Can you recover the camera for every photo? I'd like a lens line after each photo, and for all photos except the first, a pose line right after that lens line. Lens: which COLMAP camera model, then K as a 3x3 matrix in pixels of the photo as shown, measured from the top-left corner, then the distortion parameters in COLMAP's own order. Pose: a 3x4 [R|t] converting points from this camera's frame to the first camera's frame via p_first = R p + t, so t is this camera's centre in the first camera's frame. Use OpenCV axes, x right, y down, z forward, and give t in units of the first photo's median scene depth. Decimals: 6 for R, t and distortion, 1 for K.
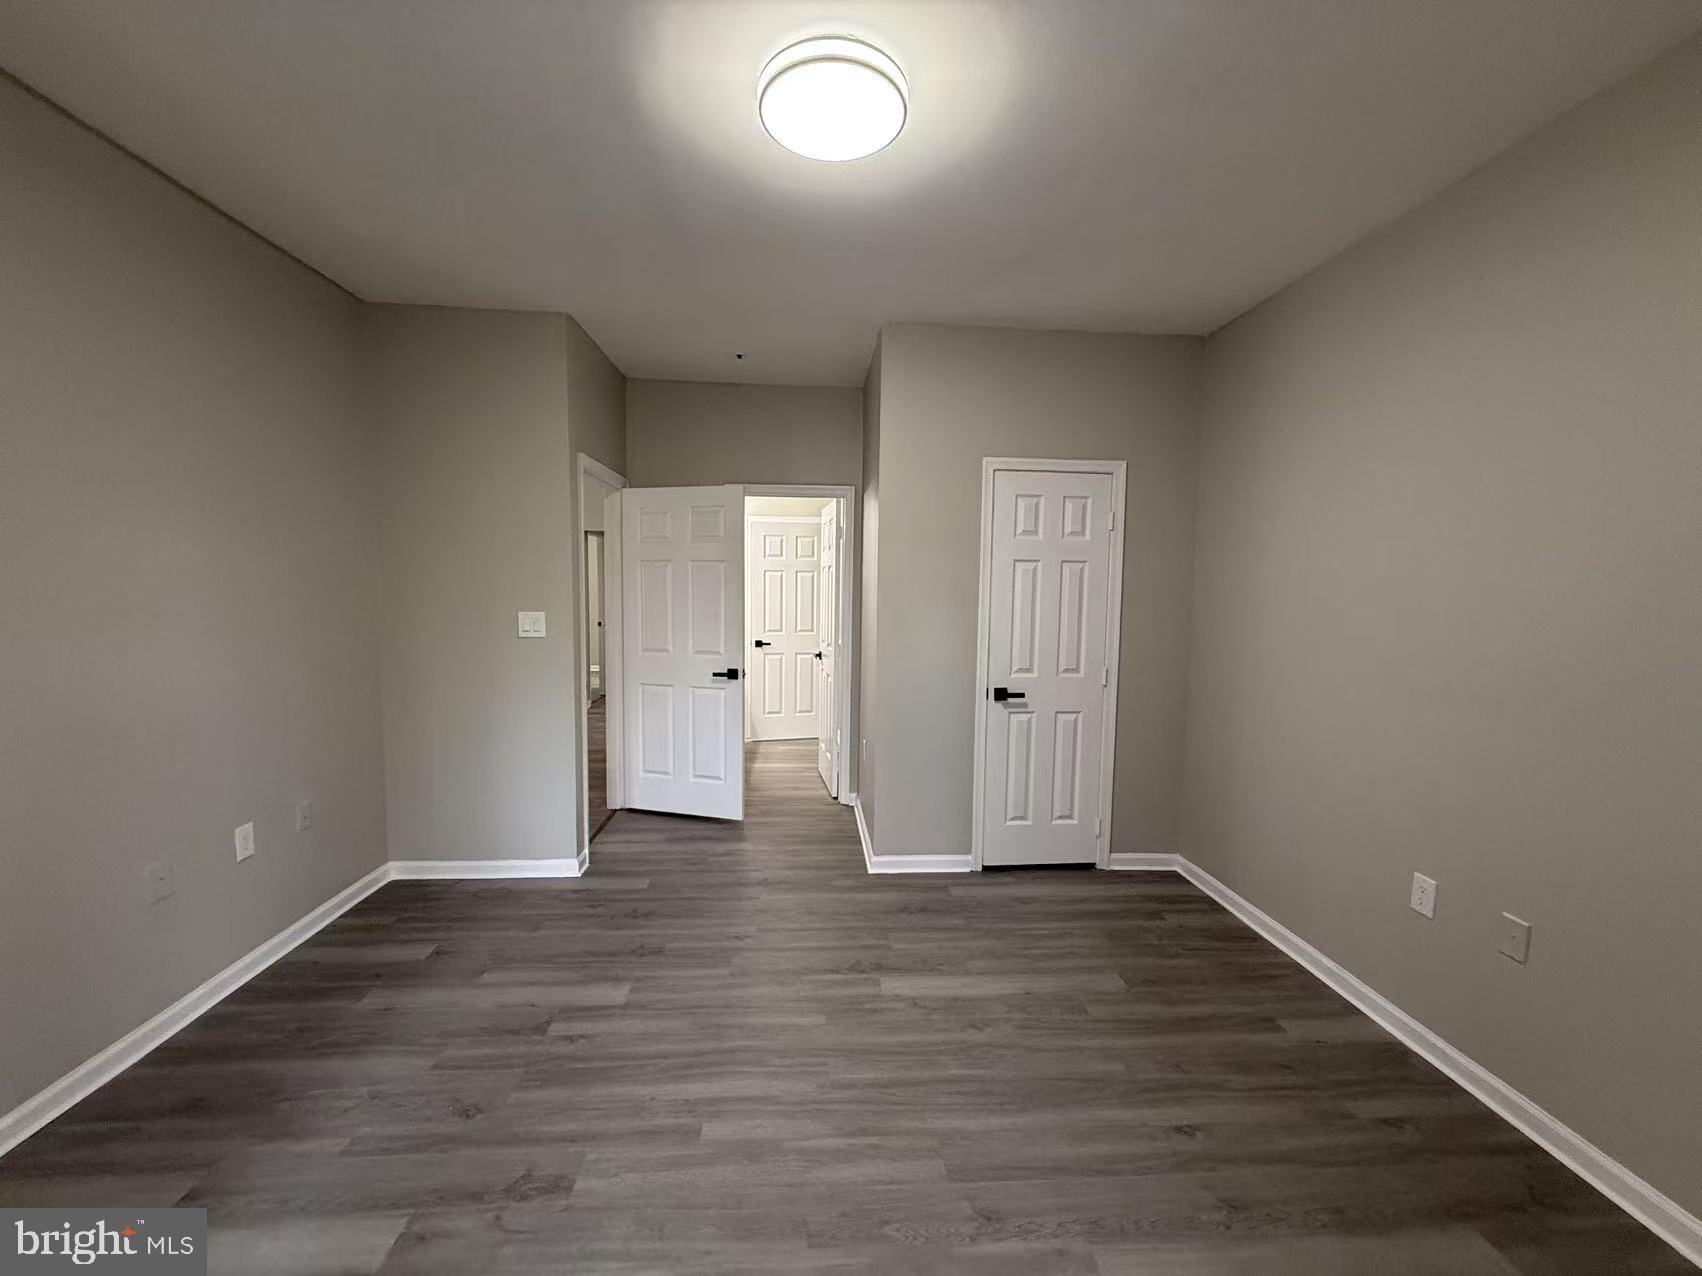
lens RADIAL K [[681.0, 0, 848.8], [0, 681.0, 635.8], [0, 0, 1]] dist [0.002997, 0.000937]
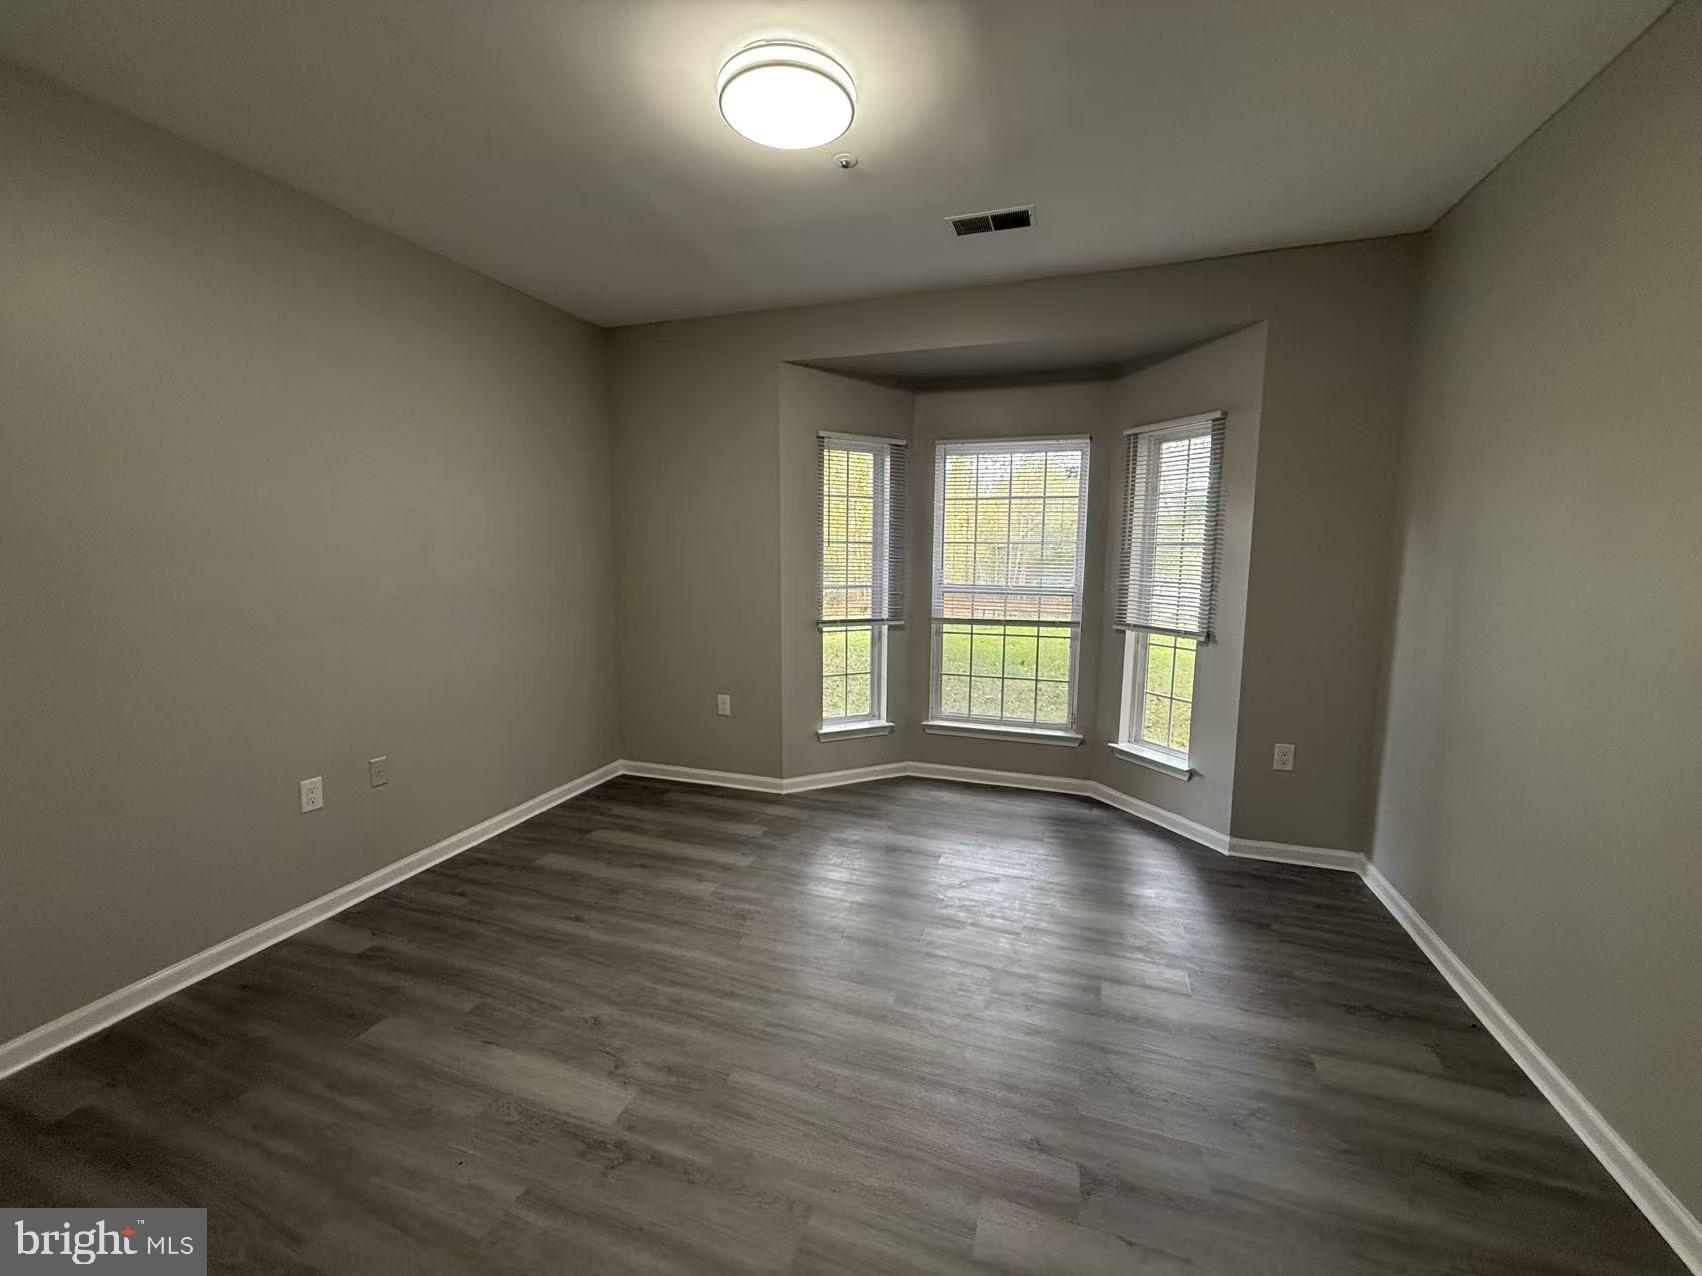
lens RADIAL K [[681.0, 0, 846.1], [0, 681.0, 637.2], [0, 0, 1]] dist [0.002997, 0.000937]
pose [[-0.922862, -0.066532, 0.379339, -0.458951], [0.011144, 0.979939, 0.198983, -0.119051], [-0.384969, 0.187862, -0.903608, 1.670761]]
